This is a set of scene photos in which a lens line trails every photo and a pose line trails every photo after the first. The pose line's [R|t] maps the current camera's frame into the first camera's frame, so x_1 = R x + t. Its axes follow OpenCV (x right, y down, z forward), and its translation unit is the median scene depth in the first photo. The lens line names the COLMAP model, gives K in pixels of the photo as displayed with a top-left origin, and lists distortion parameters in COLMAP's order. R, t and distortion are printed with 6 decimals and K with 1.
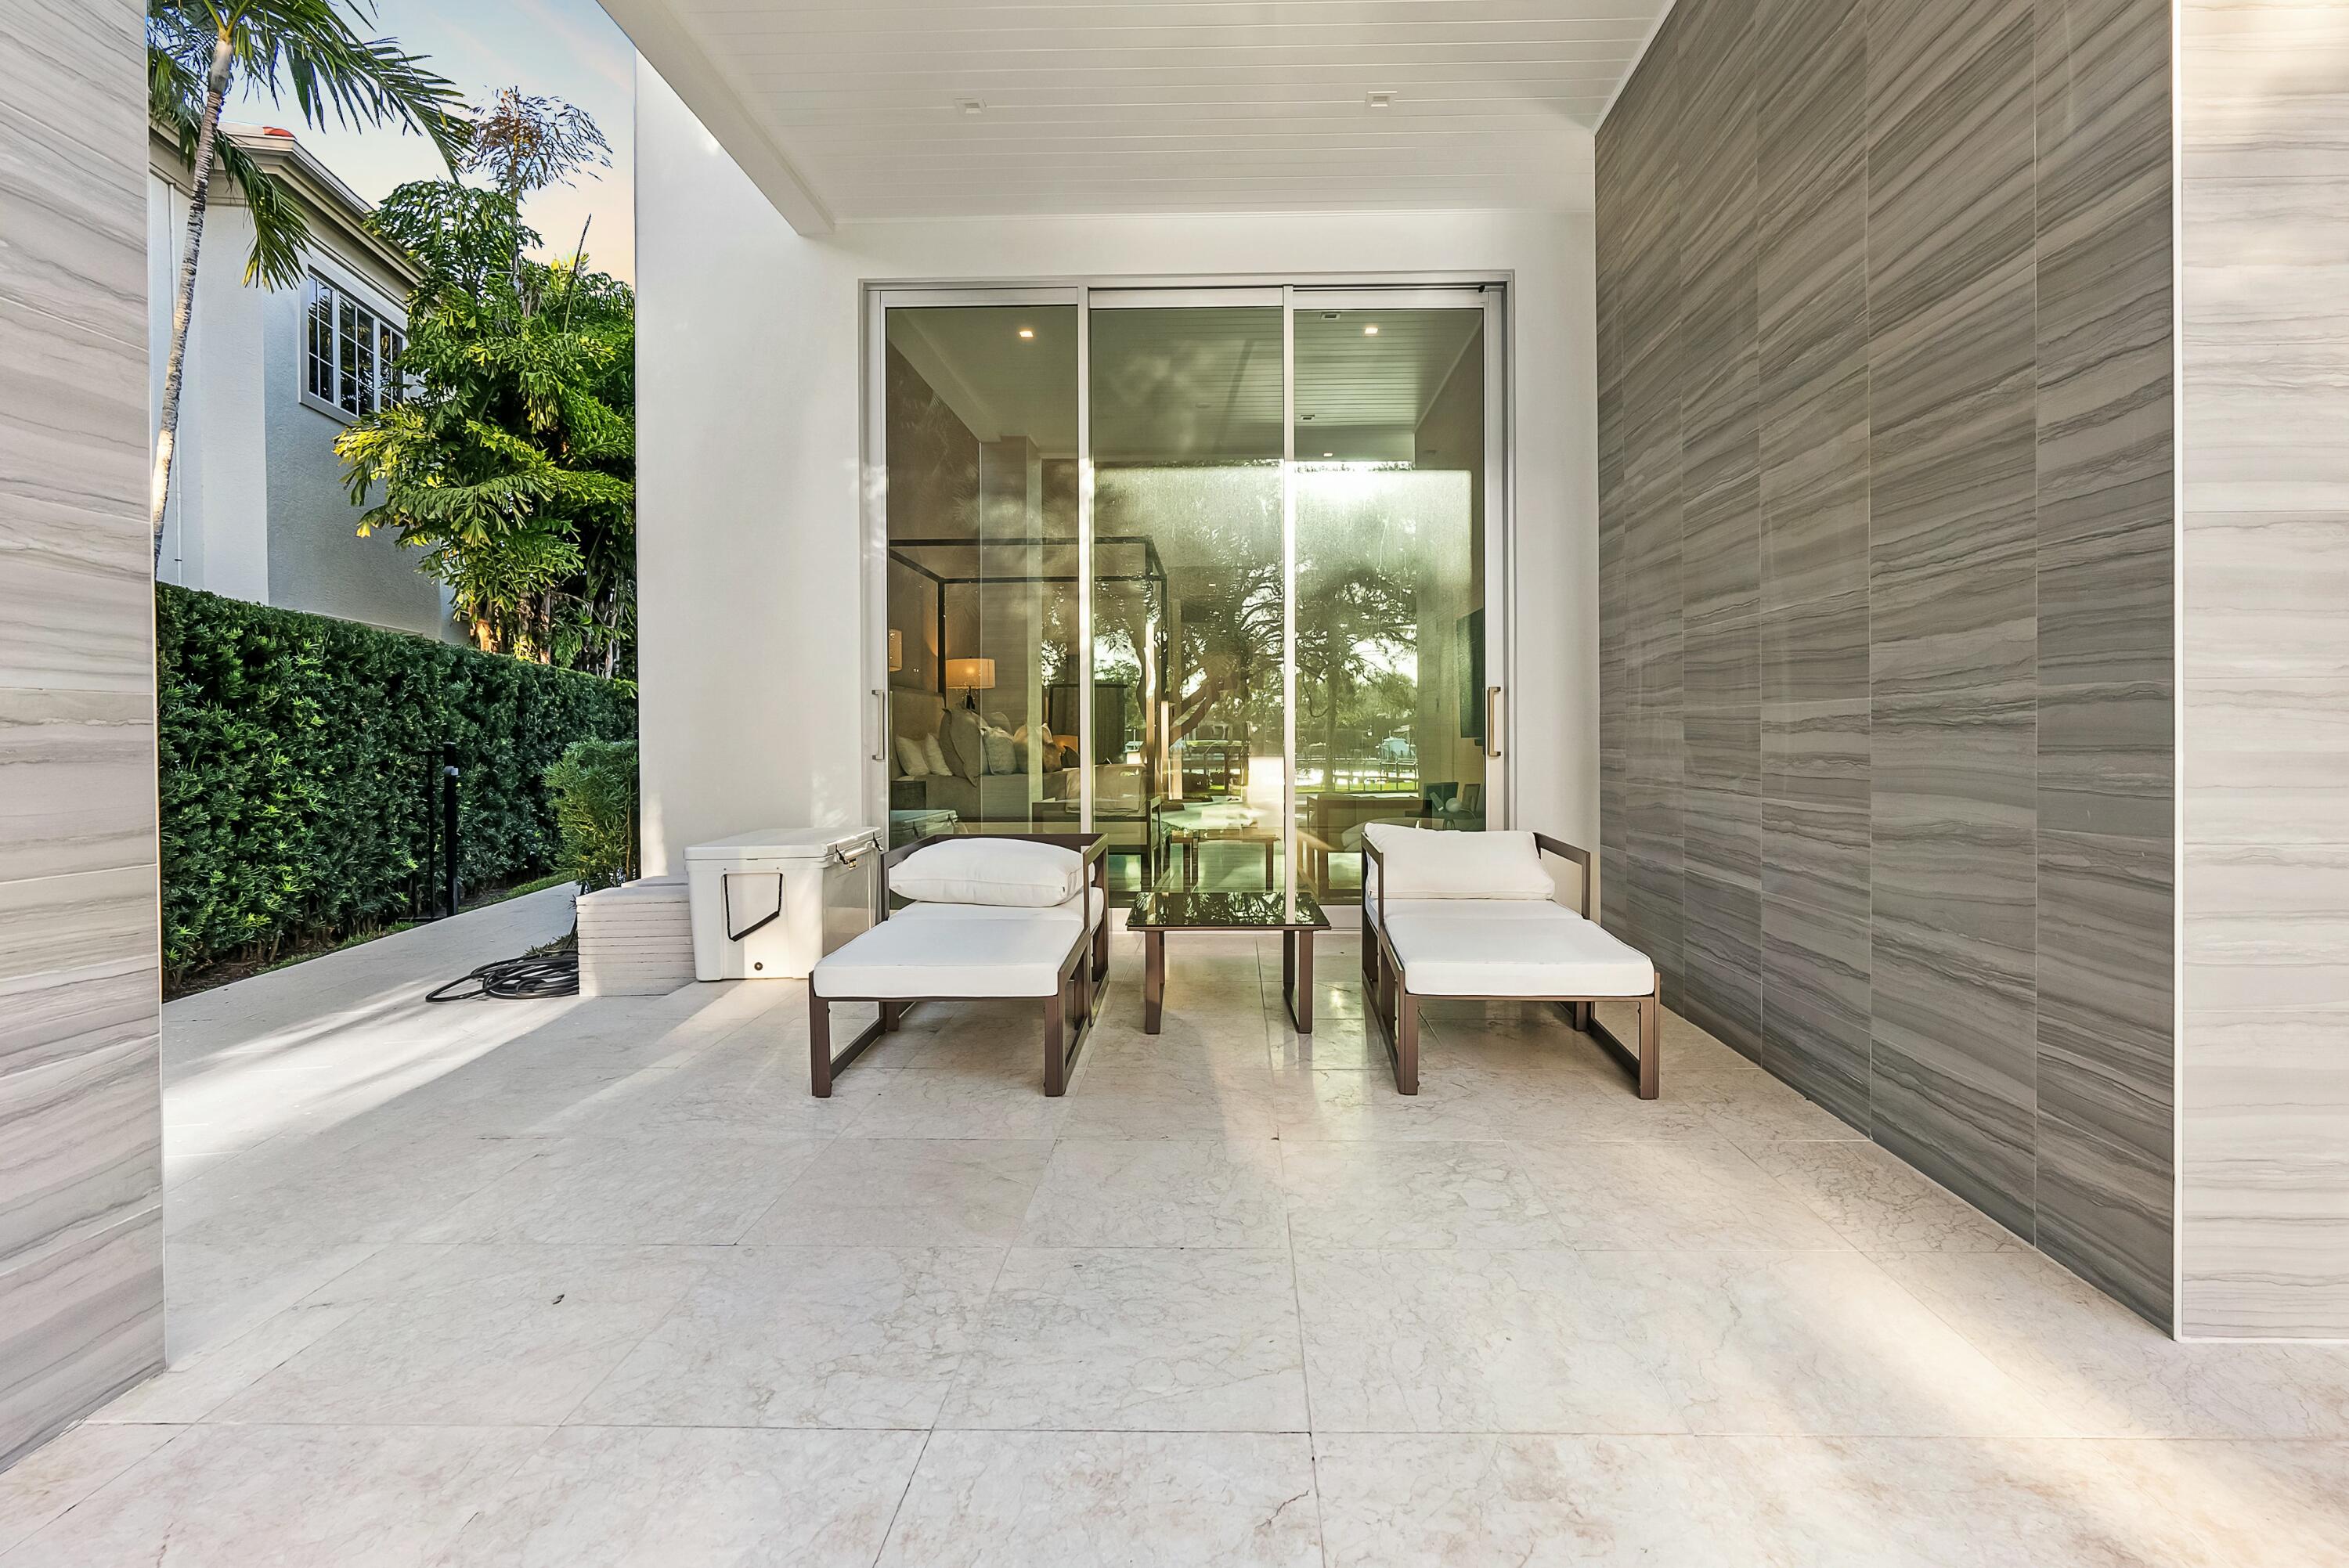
lens RADIAL K [[1060.6, 0, 1242.2], [0, 1060.6, 793.9], [0, 0, 1]] dist [0.000431, 0.000267]
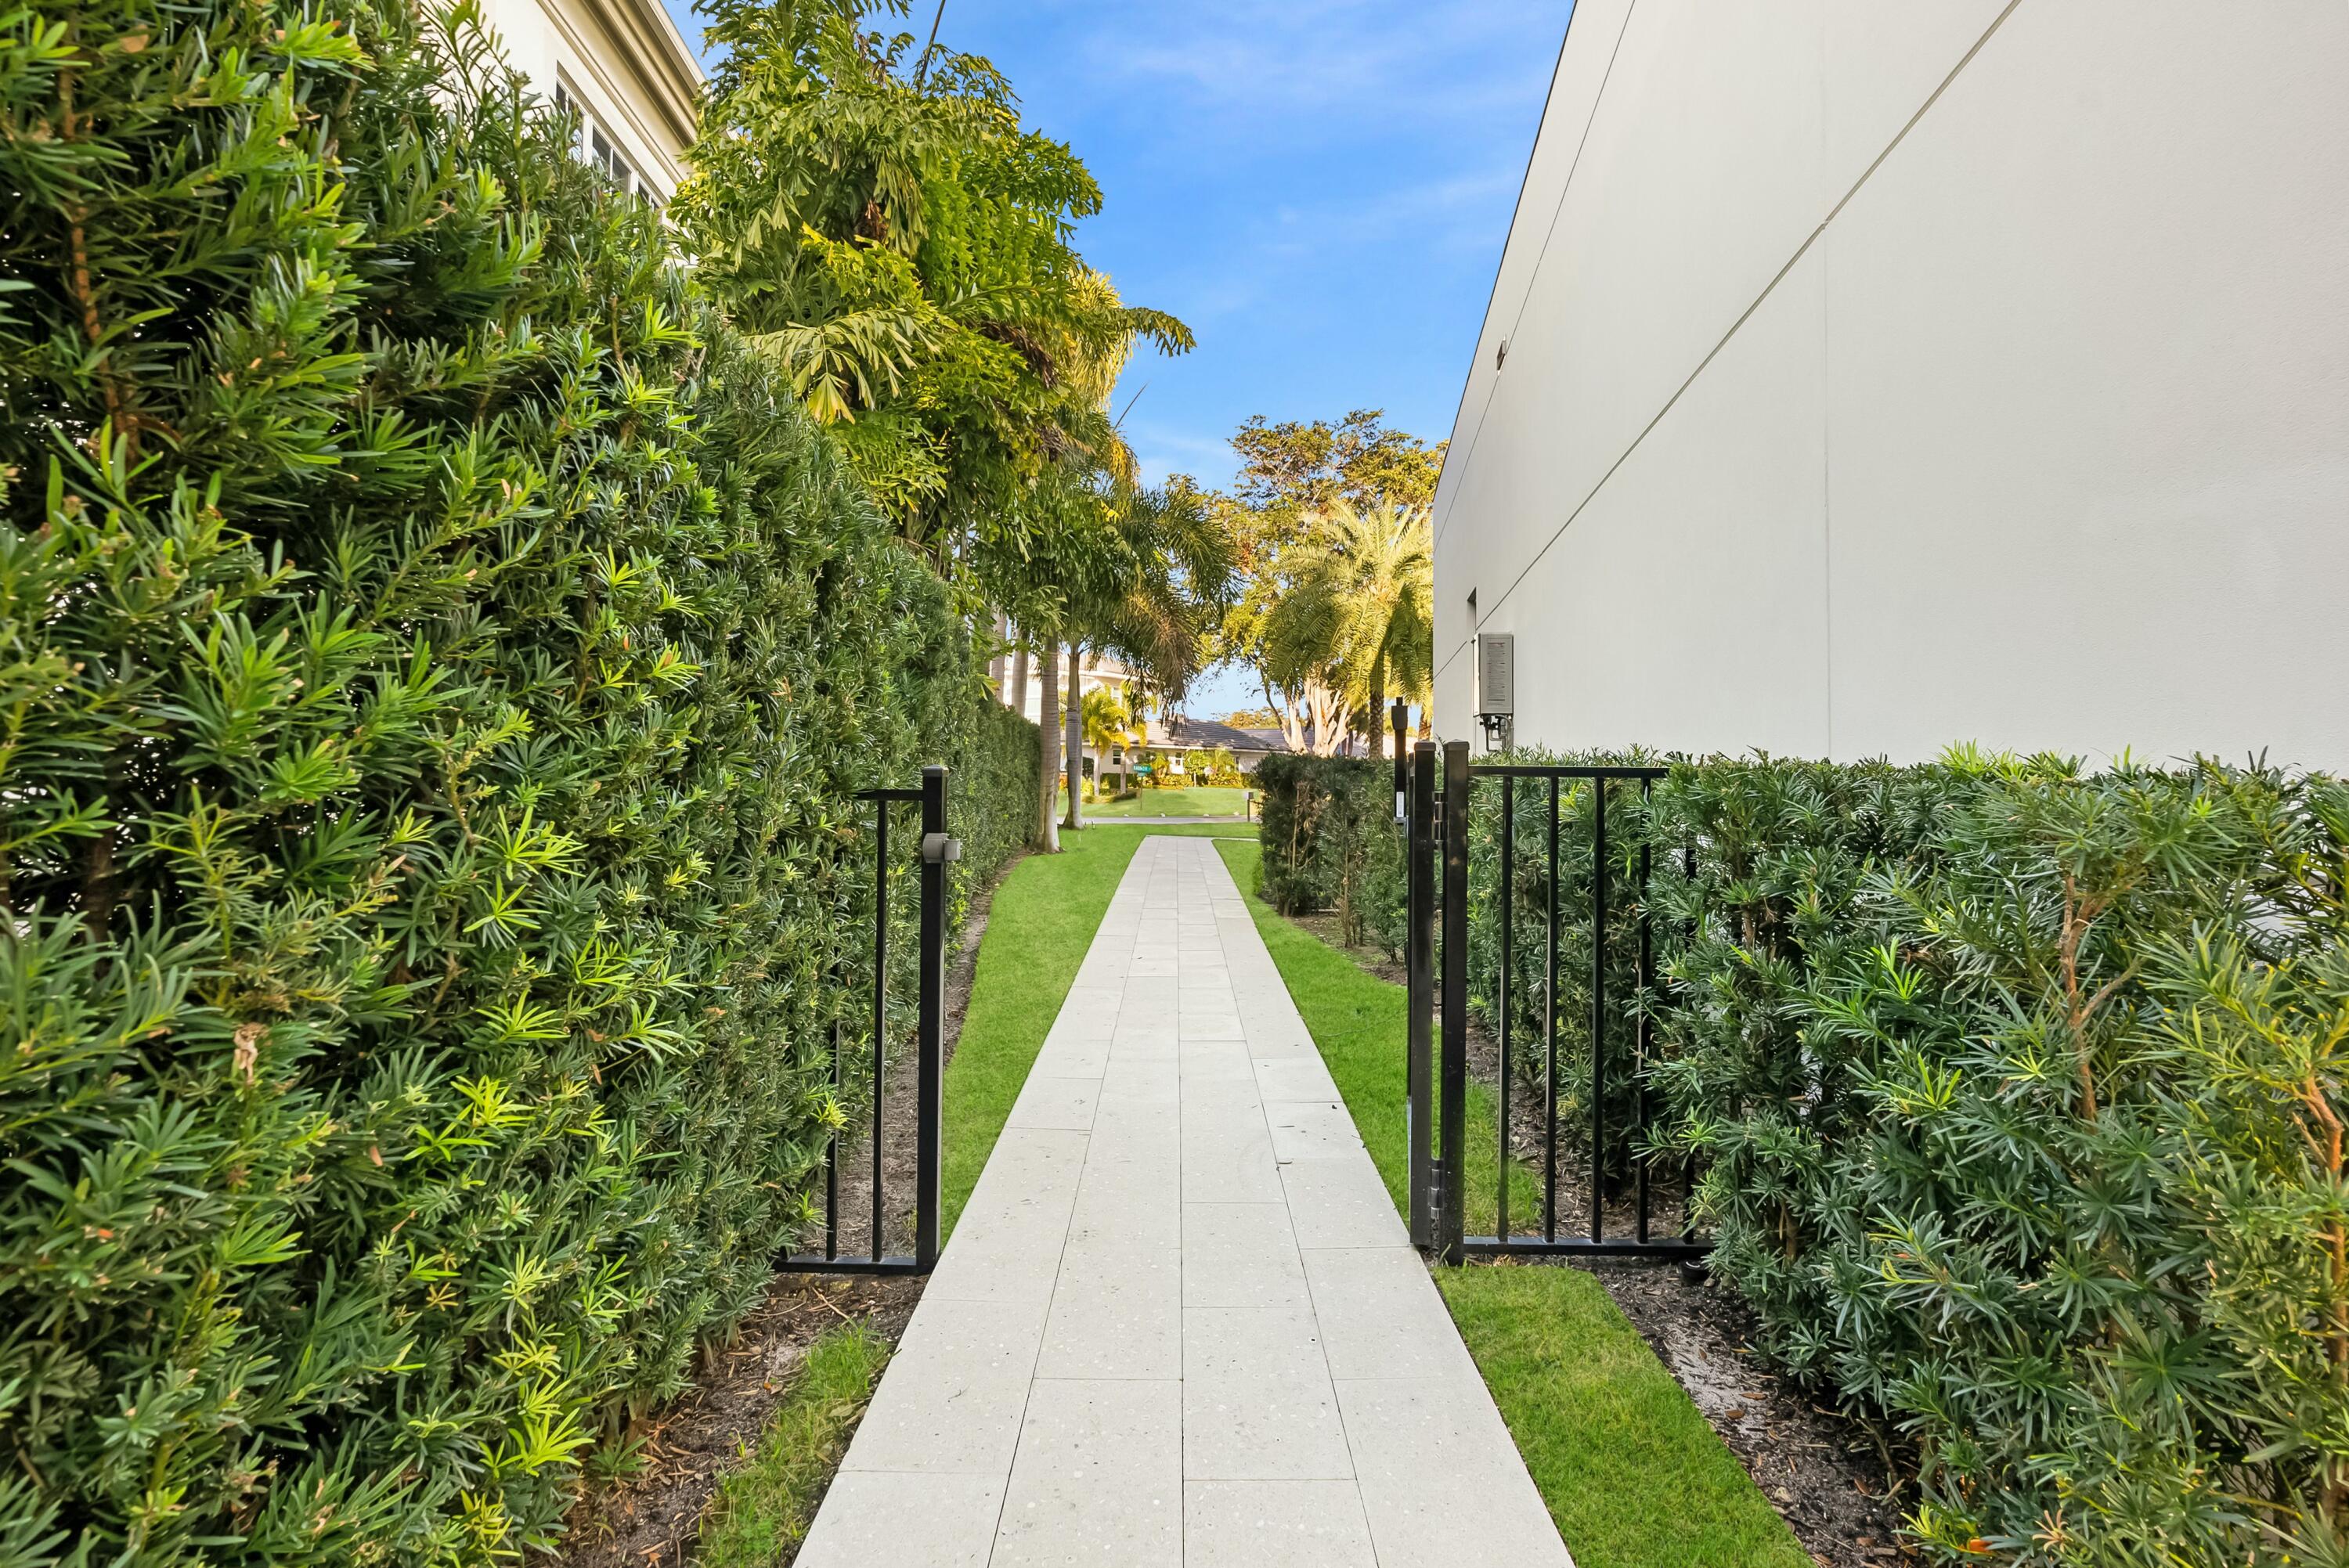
lens RADIAL K [[1081.6, 0, 1167.2], [0, 1081.6, 775.0], [0, 0, 1]] dist [-0.002598, -0.000433]
pose [[0.982588, 0.009522, -0.185555, -0.751921], [-0.017880, 0.998897, -0.043420, -0.038465], [0.184937, 0.045982, 0.981674, 0.822329]]
